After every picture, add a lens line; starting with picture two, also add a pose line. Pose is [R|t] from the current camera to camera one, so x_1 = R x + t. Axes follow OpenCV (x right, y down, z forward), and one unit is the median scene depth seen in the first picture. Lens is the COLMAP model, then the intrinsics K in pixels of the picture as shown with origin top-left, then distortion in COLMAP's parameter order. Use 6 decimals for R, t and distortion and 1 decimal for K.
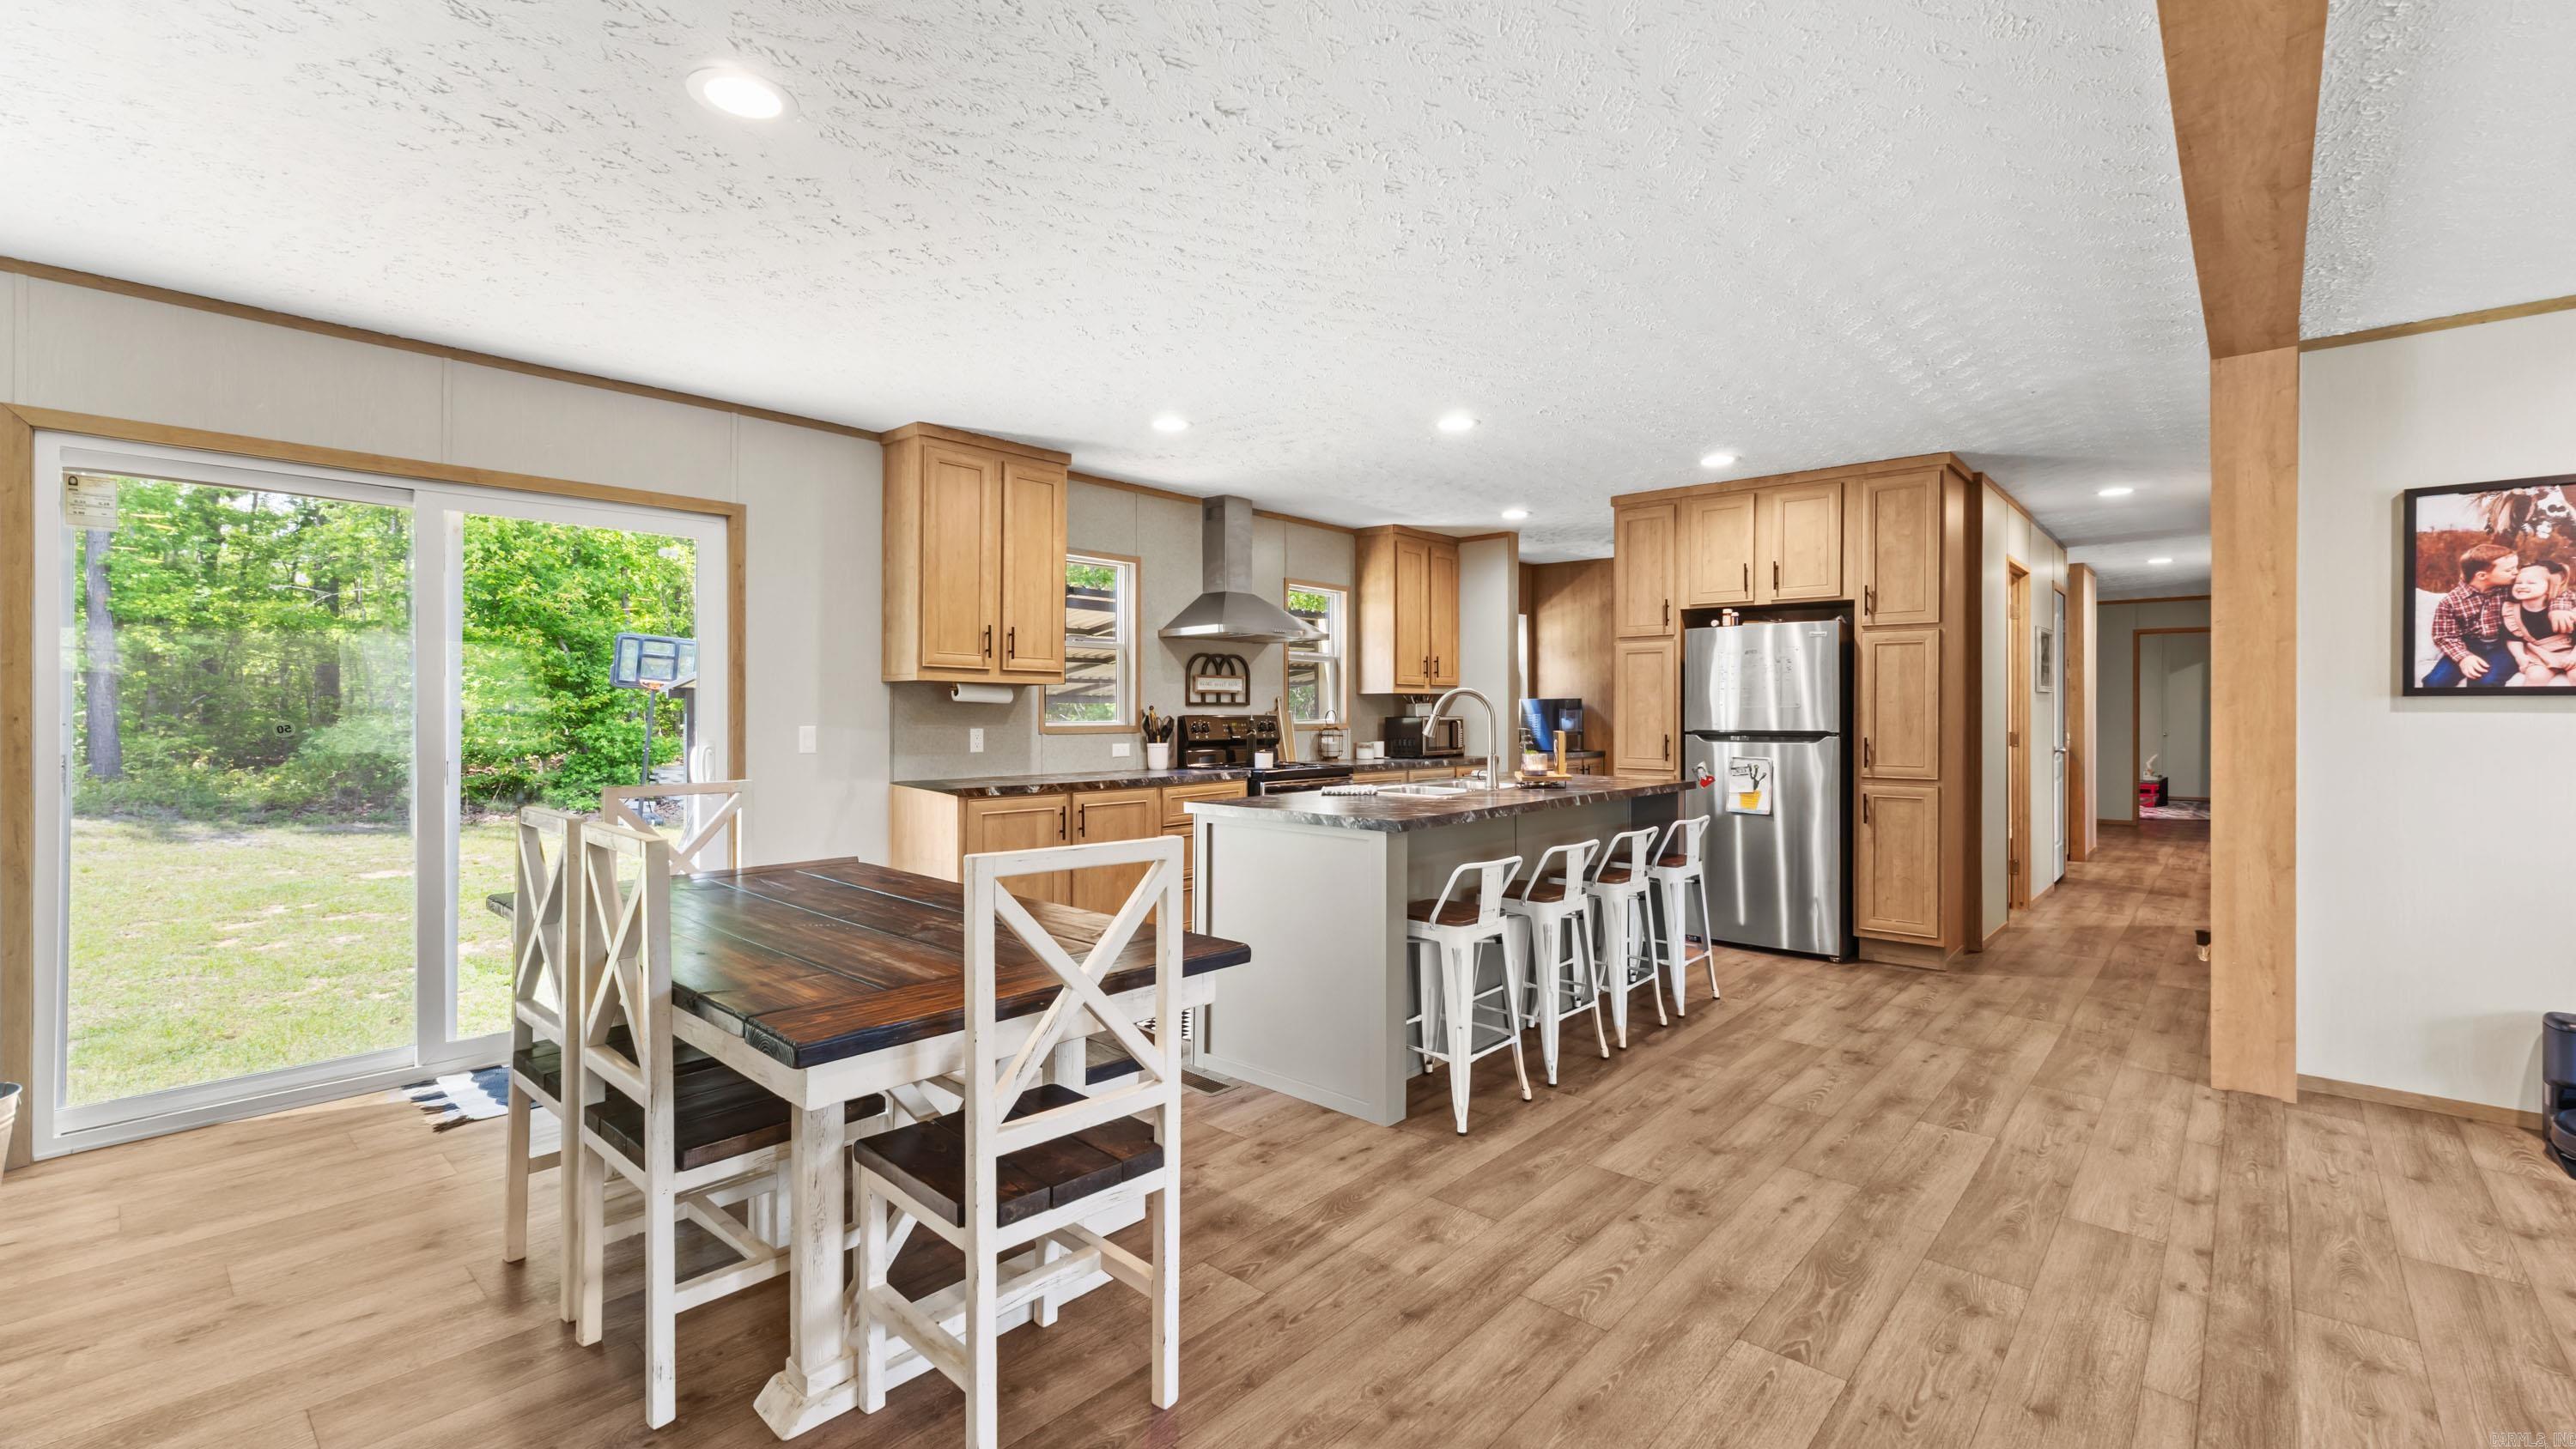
lens RADIAL K [[1081.4, 0, 1288.1], [0, 1081.4, 714.9], [0, 0, 1]] dist [0.001751, 0.000146]
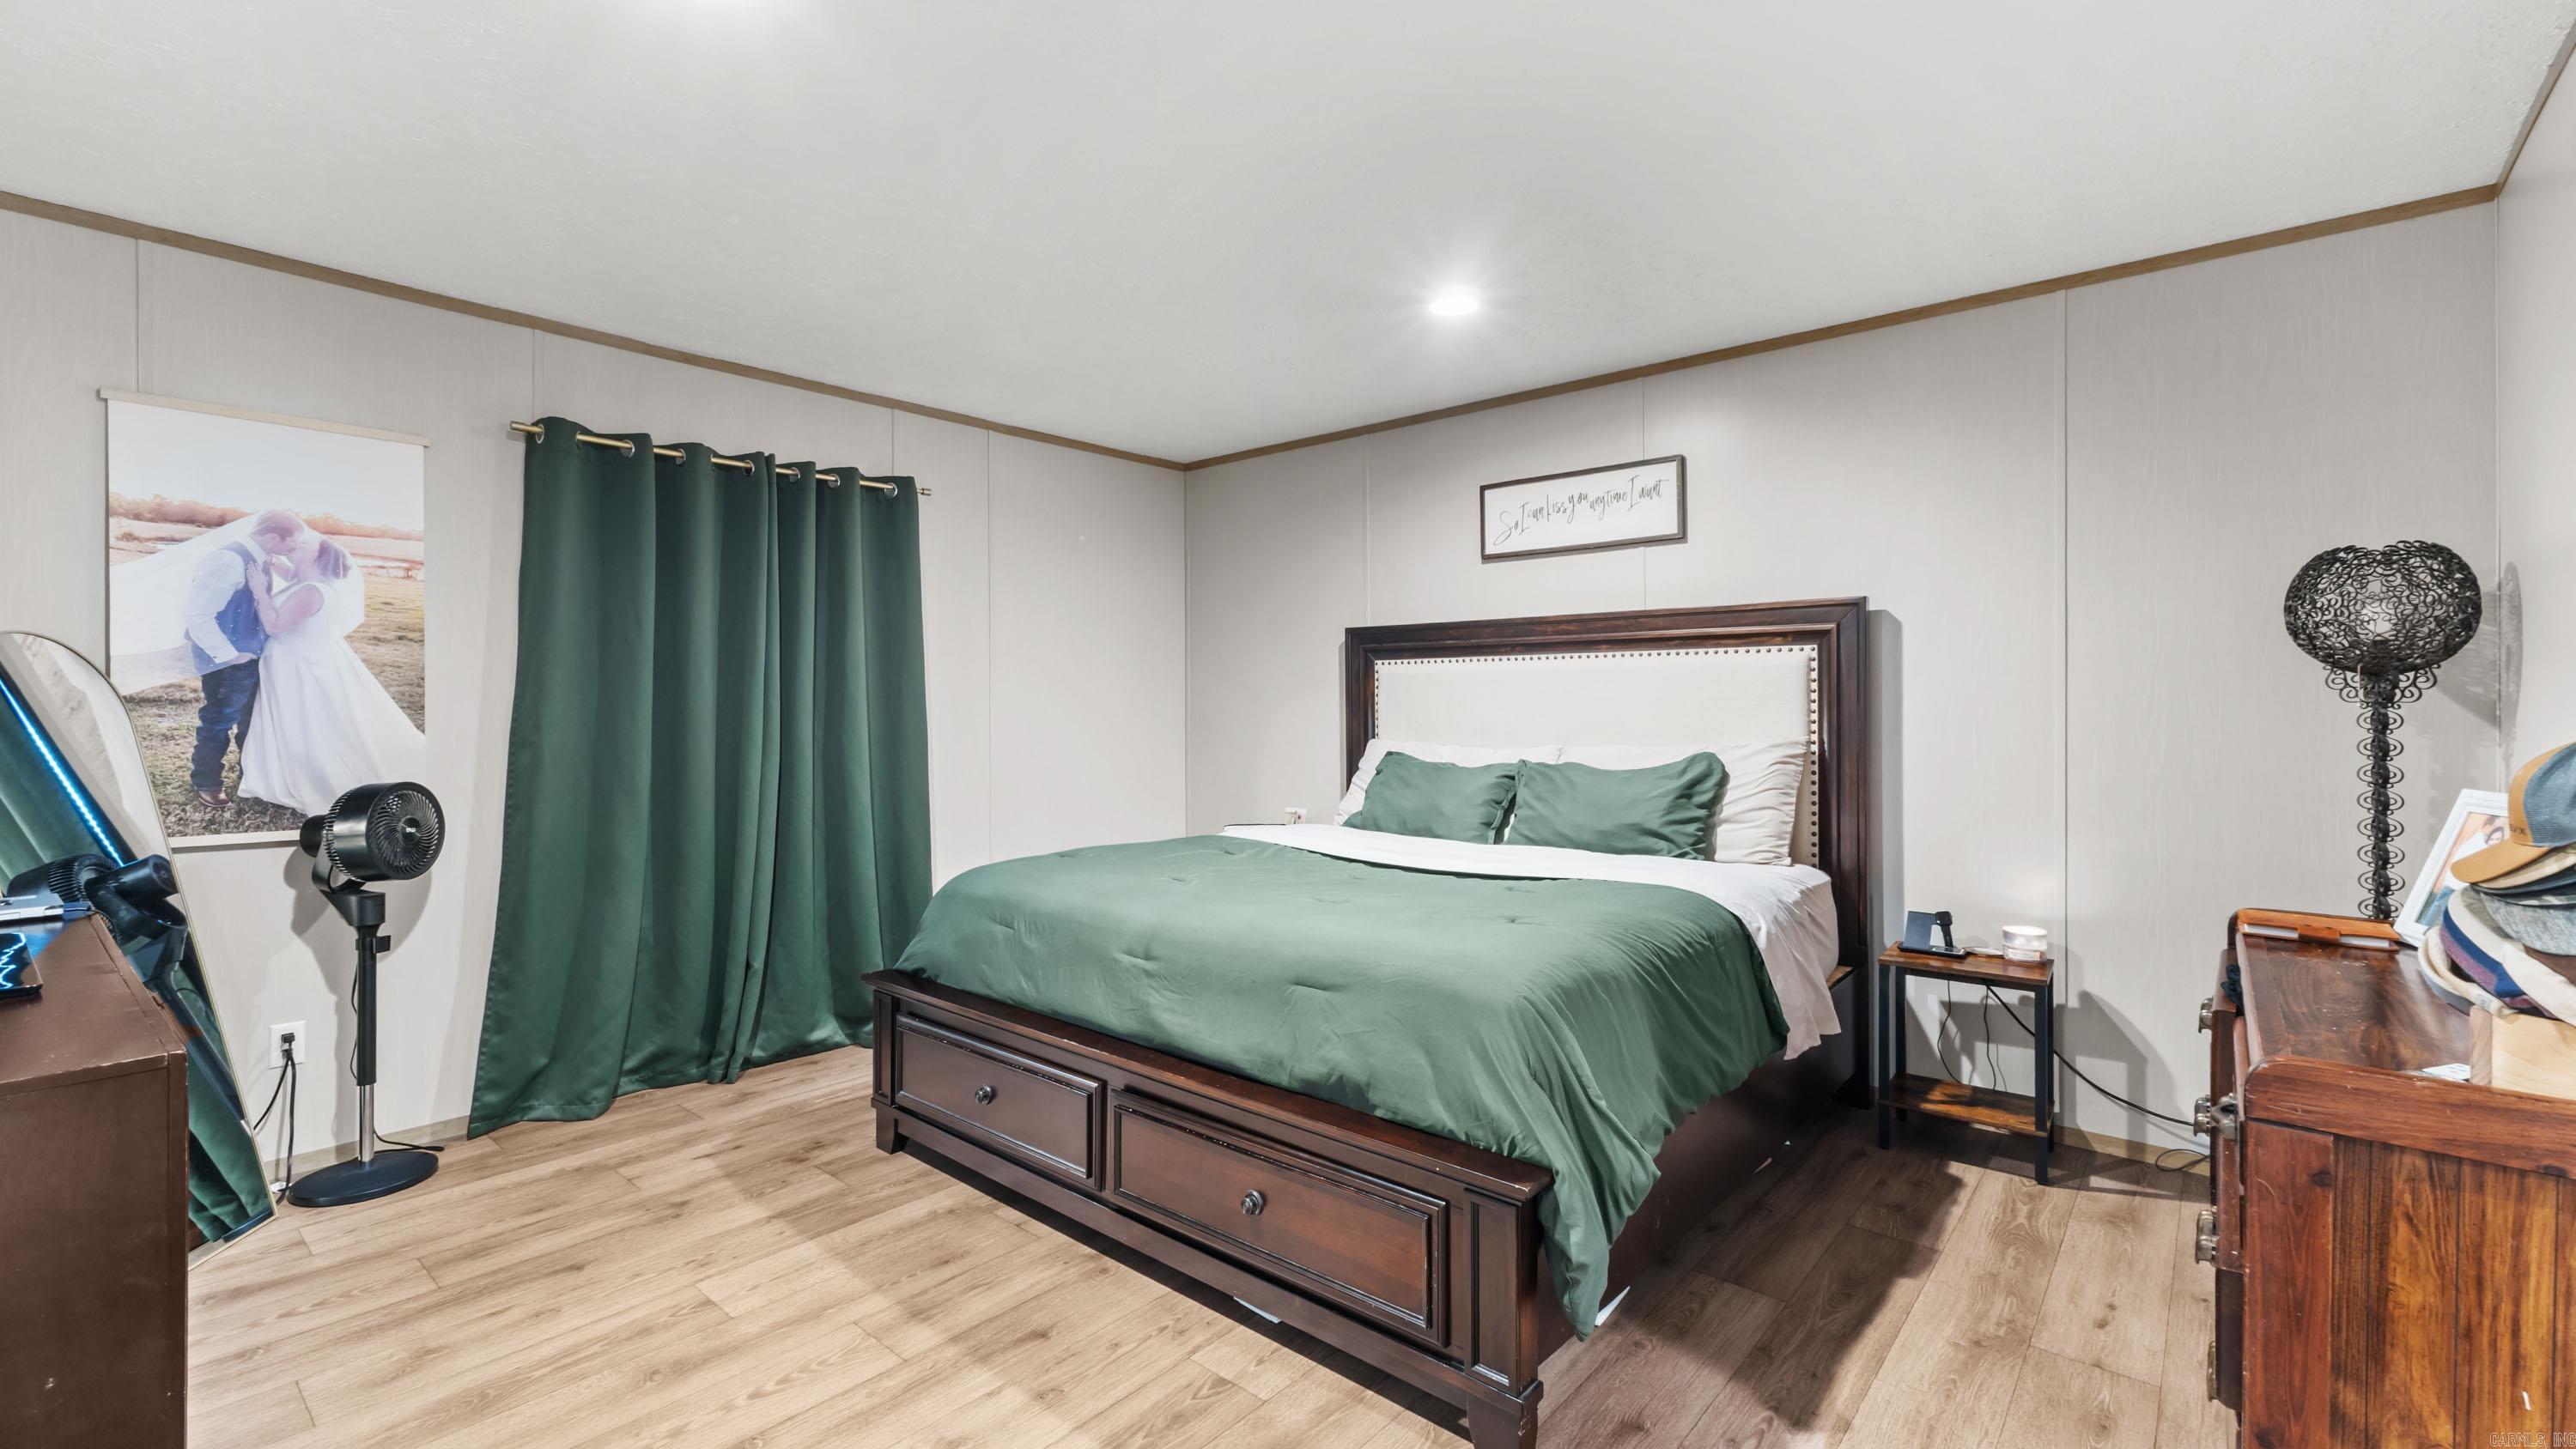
lens RADIAL K [[1090.7, 0, 1292.6], [0, 1090.7, 691.1], [0, 0, 1]] dist [0.001692, 0.000120]
pose [[-0.999883, -0.002190, -0.015146, -0.039809], [-0.002143, 0.999993, -0.003110, -0.006403], [0.015153, -0.003077, -0.999880, 0.832557]]
